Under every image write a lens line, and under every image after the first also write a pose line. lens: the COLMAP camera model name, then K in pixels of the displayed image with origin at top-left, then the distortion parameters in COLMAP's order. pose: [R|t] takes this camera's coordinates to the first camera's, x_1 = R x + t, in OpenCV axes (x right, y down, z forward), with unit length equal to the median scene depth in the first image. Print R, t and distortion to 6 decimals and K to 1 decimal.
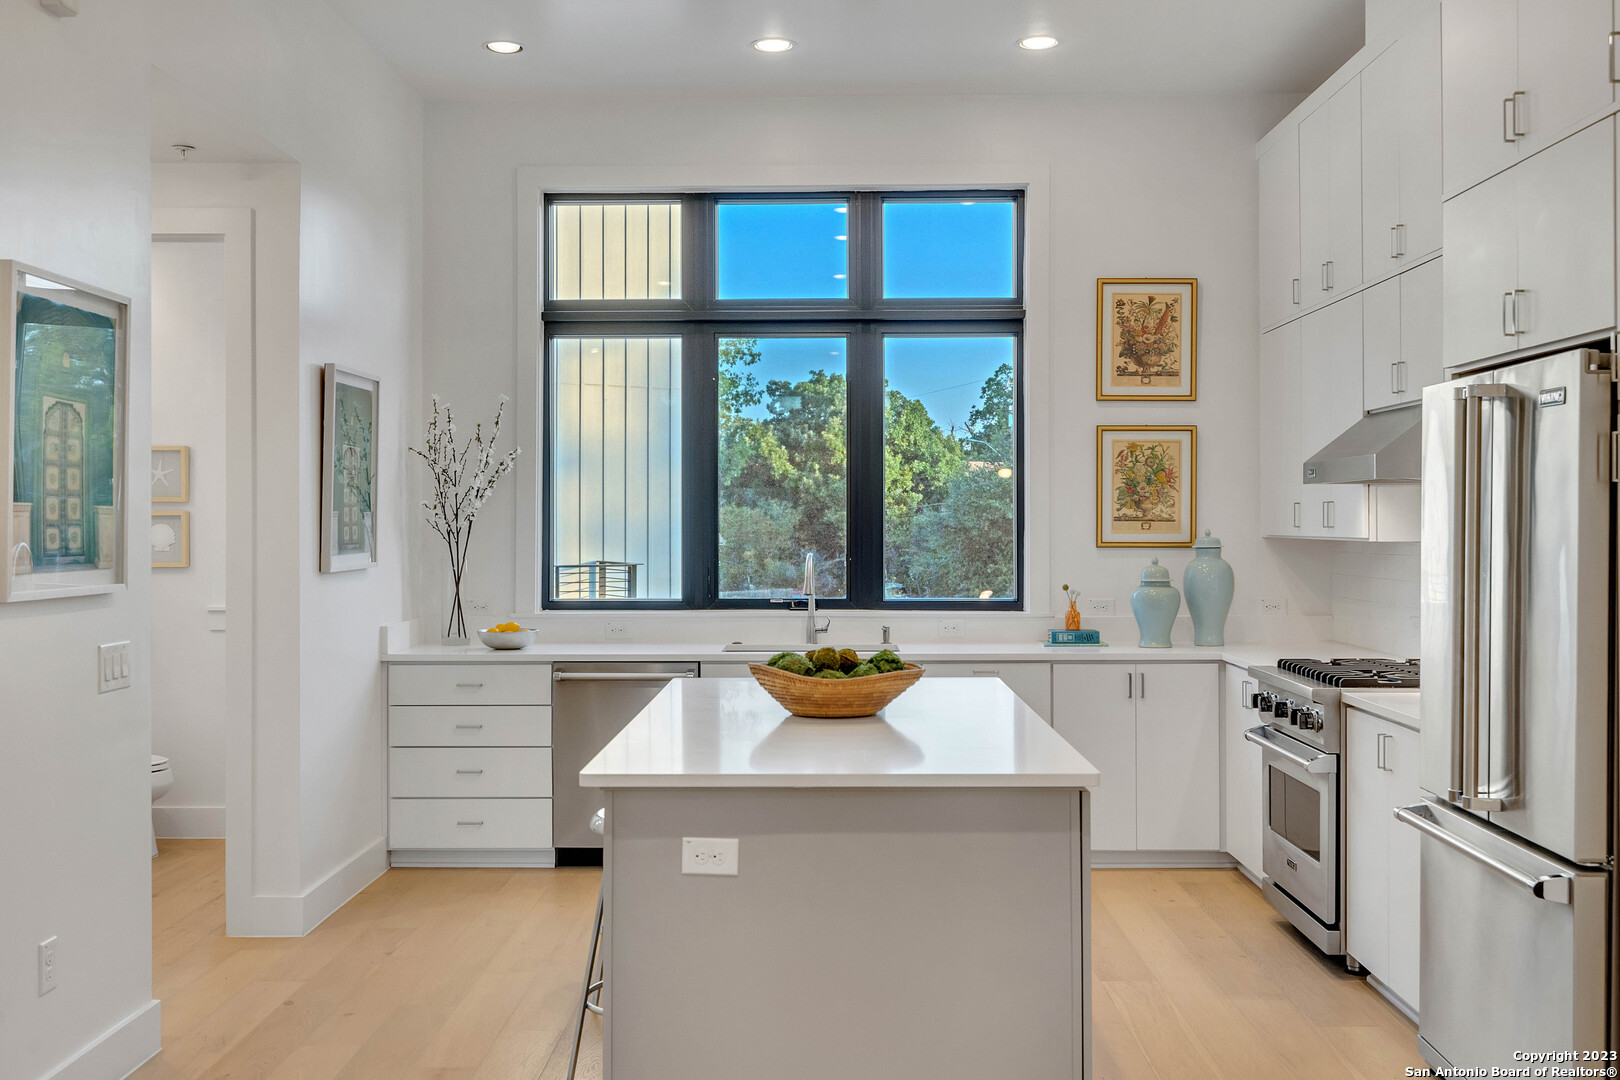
lens RADIAL K [[1626.2, 0, 801.2], [0, 1626.2, 536.5], [0, 0, 1]] dist [0.022914, 0.000000]
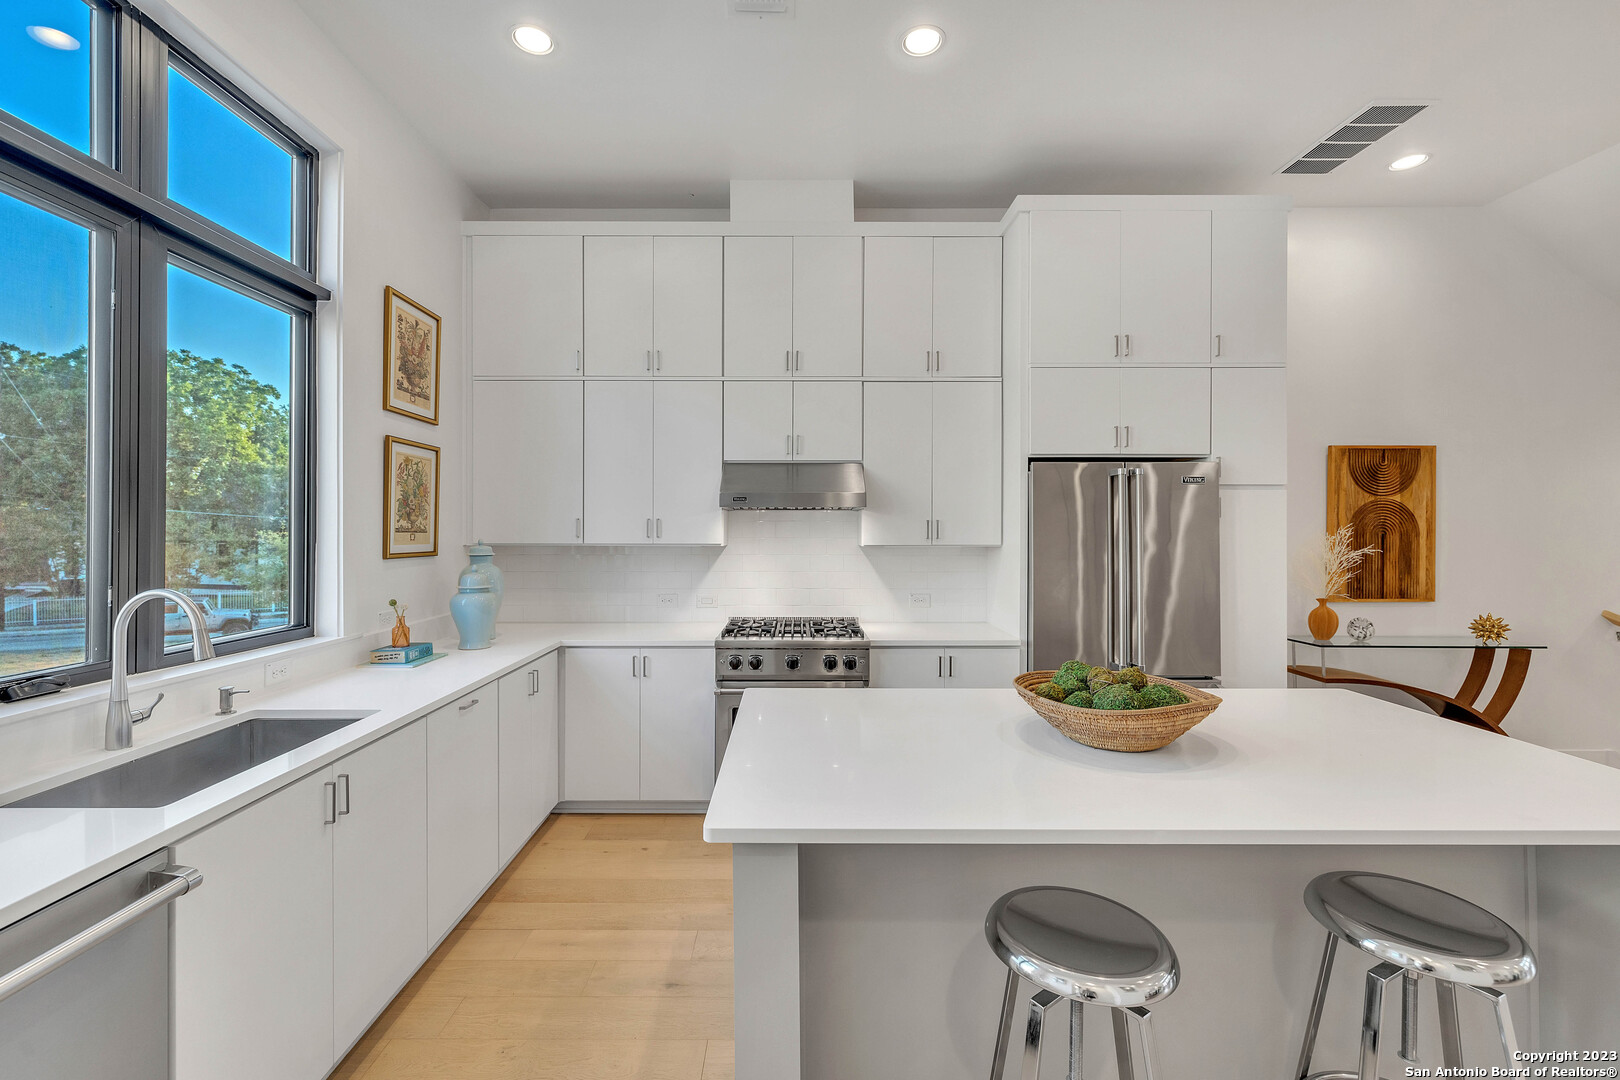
lens RADIAL K [[689.9, 0, 792.3], [0, 689.9, 528.6], [0, 0, 1]] dist [0.004042, 0.000231]
pose [[-0.019281, 0.003601, 0.999808, -0.240029], [0.007435, 0.999966, -0.003458, -0.008519], [-0.999786, 0.007367, -0.019307, 0.764640]]
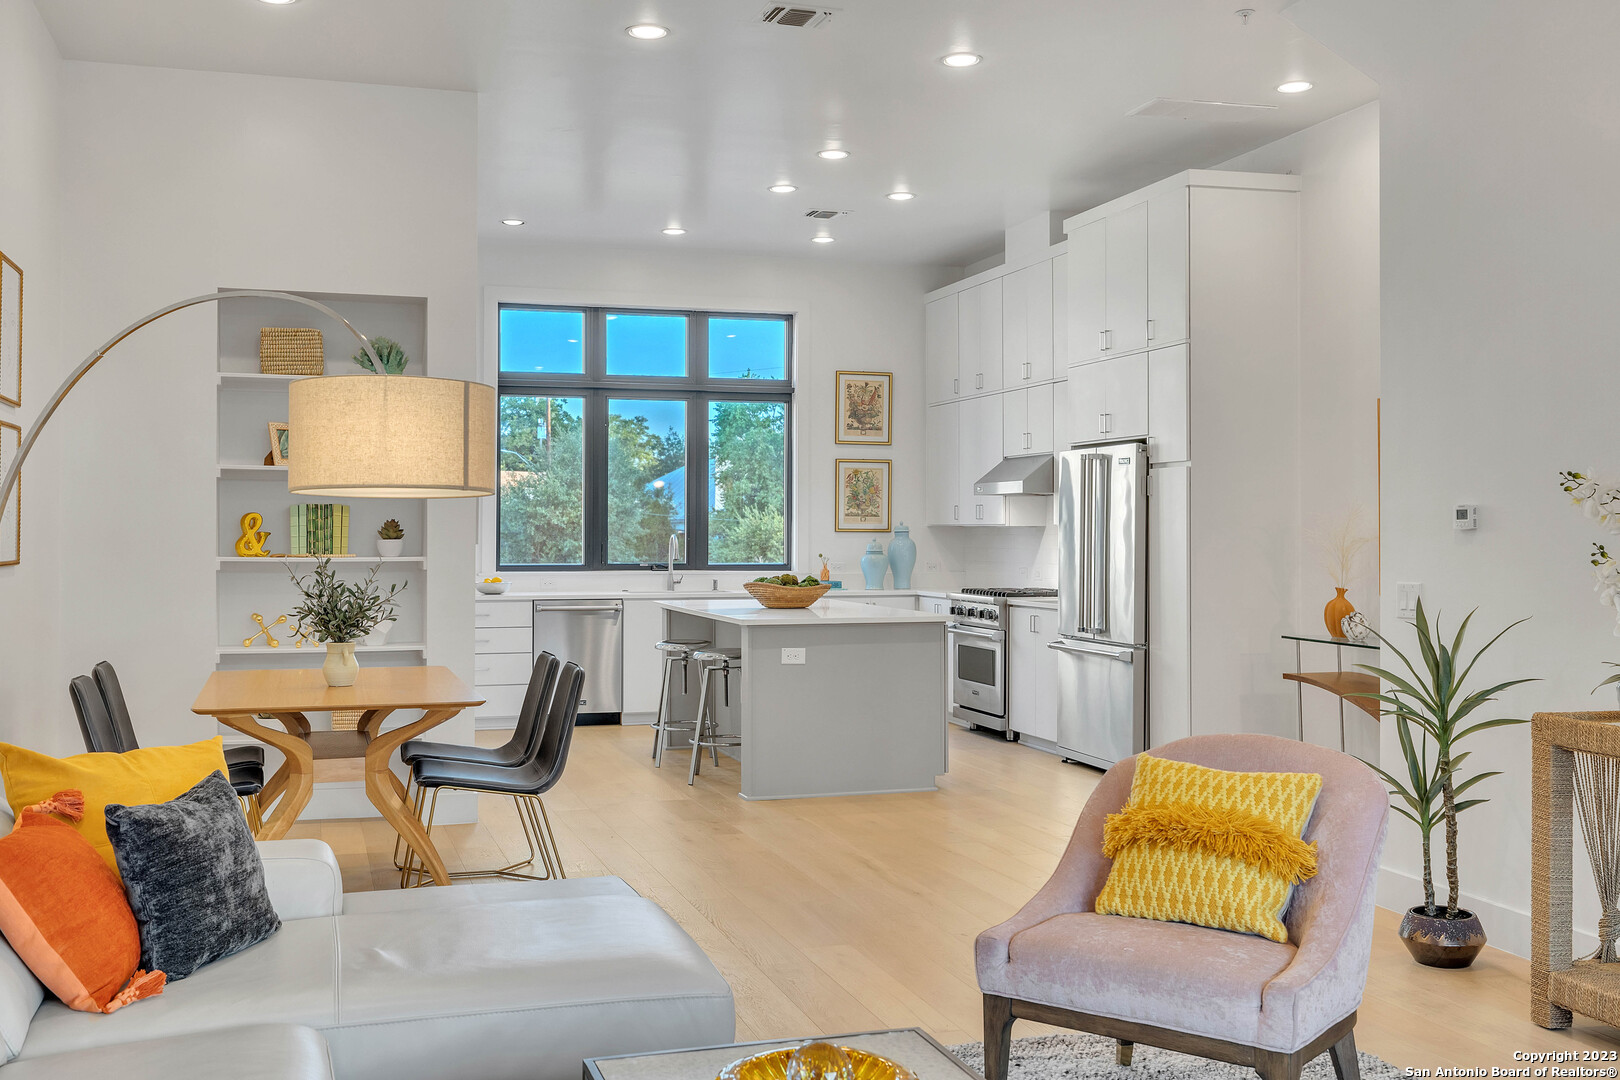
lens RADIAL K [[1603.2, 0, 800.5], [0, 1603.2, 536.9], [0, 0, 1]] dist [0.076940, 0.000000]
pose [[0.951823, 0.002096, 0.306640, -0.357393], [-0.000607, 0.999988, -0.004949, 0.020085], [-0.306647, 0.004524, 0.951813, -0.554654]]
